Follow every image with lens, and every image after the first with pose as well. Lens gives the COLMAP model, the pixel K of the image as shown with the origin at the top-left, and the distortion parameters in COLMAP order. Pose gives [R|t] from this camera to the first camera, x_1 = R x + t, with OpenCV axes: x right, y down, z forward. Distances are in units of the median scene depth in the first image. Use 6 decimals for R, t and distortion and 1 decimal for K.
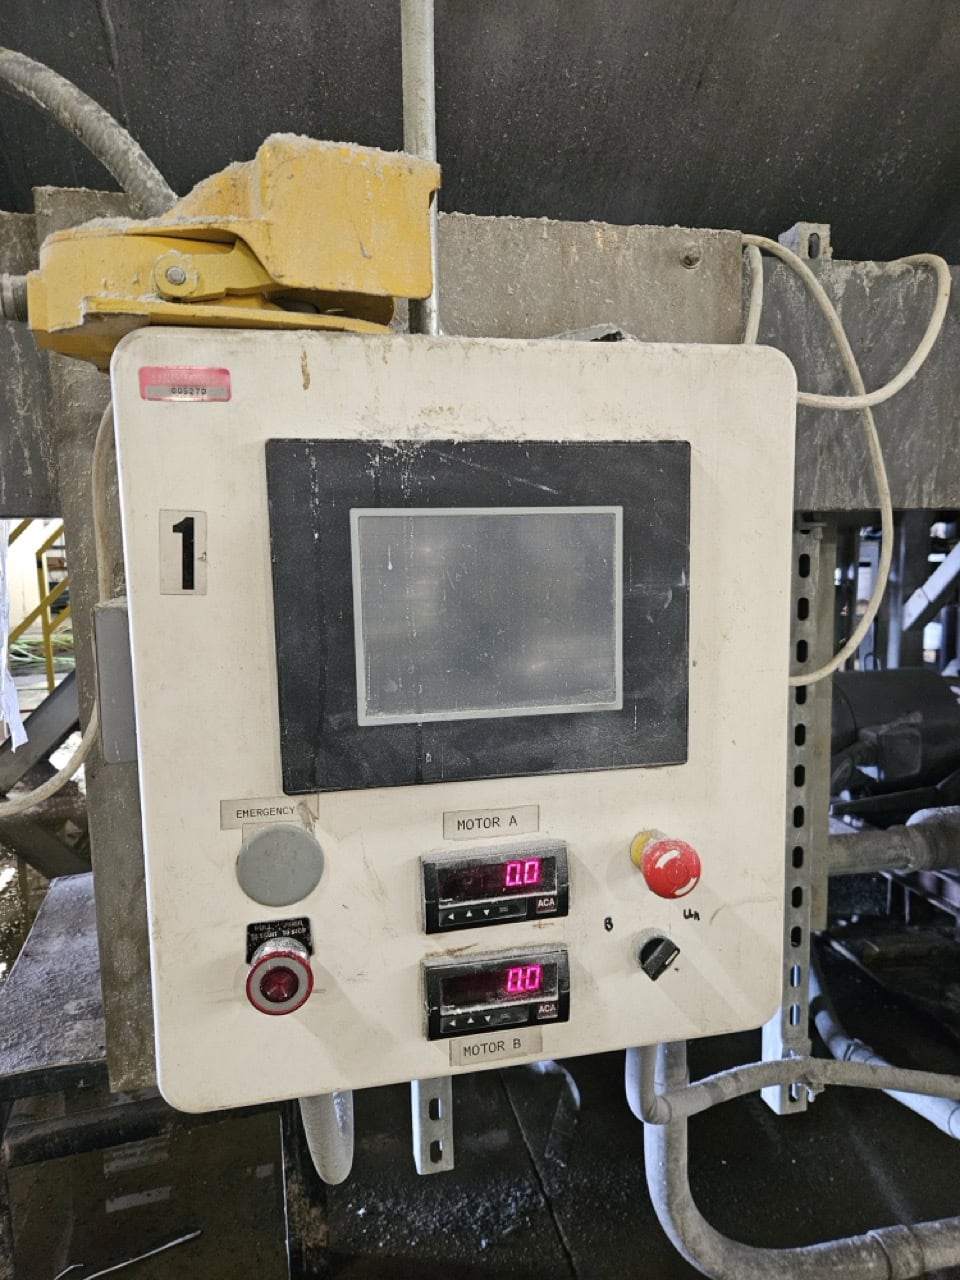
lens RADIAL K [[864.9, 0, 486.5], [0, 864.9, 646.6], [0, 0, 1]] dist [0.065177, -0.054620]
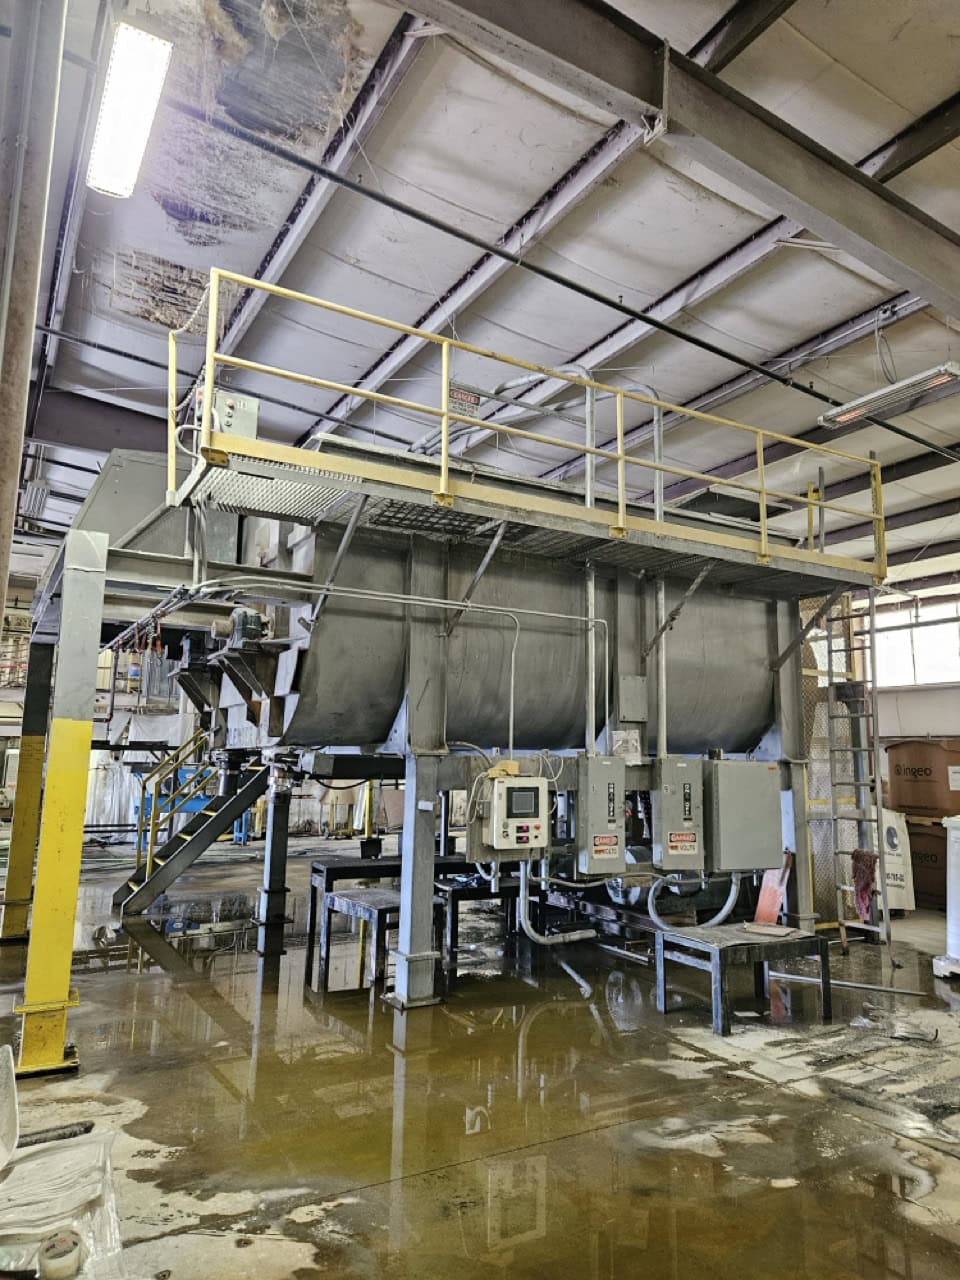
lens RADIAL K [[856.1, 0, 480.6], [0, 856.1, 619.1], [0, 0, 1]] dist [0.035048, -0.000116]
pose [[0.953120, 0.081420, 0.291434, -3.655084], [0.004246, 0.959426, -0.281928, 0.753016], [-0.302564, 0.269948, 0.914102, -8.901129]]
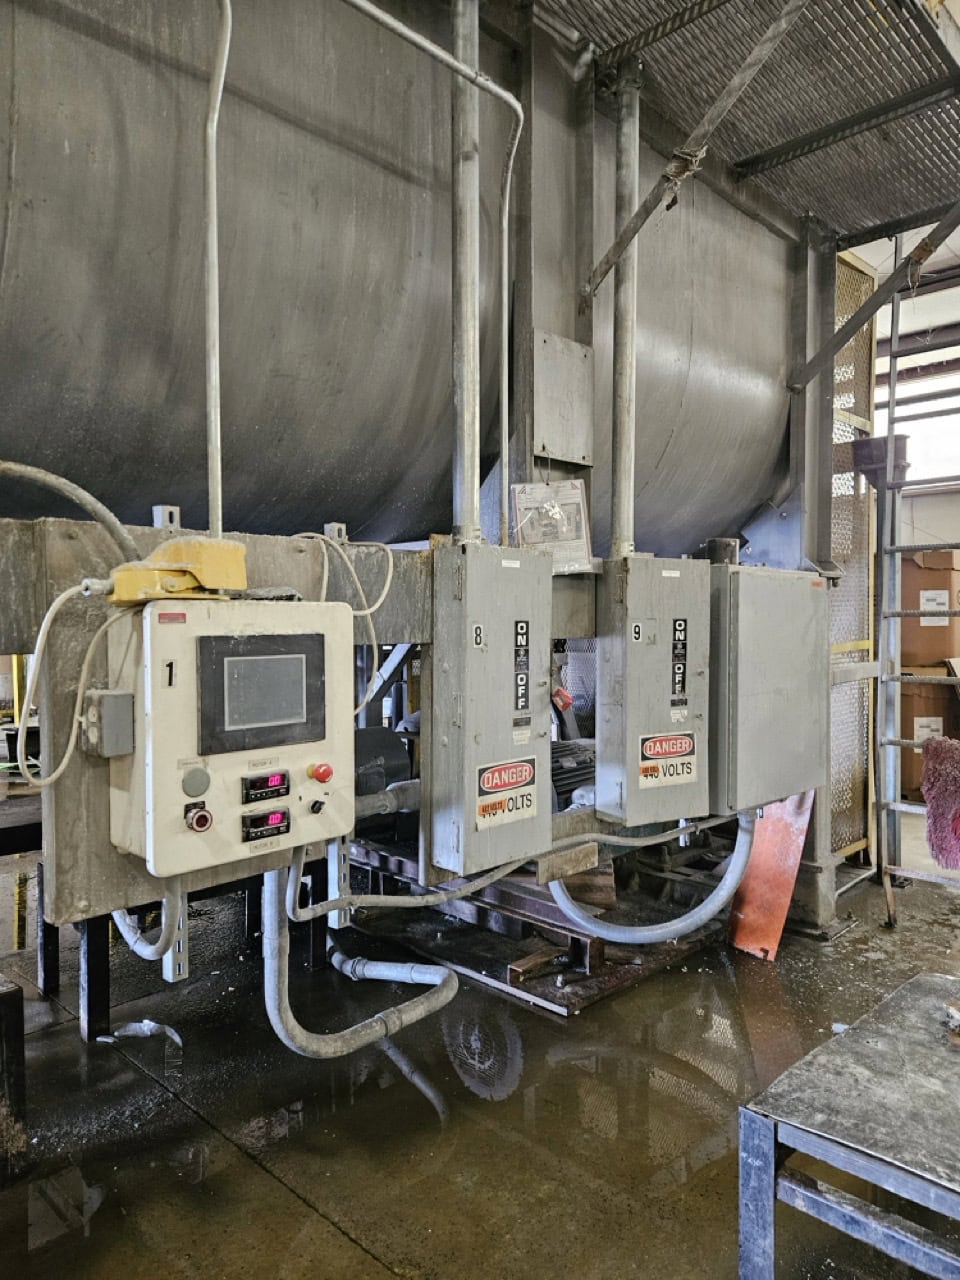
lens RADIAL K [[864.9, 0, 486.5], [0, 864.9, 646.6], [0, 0, 1]] dist [0.065177, -0.054620]
pose [[0.830492, -0.004676, 0.557011, -0.965789], [0.057676, 0.995312, -0.077639, 0.080756], [-0.554037, 0.096605, 0.826868, -1.795096]]
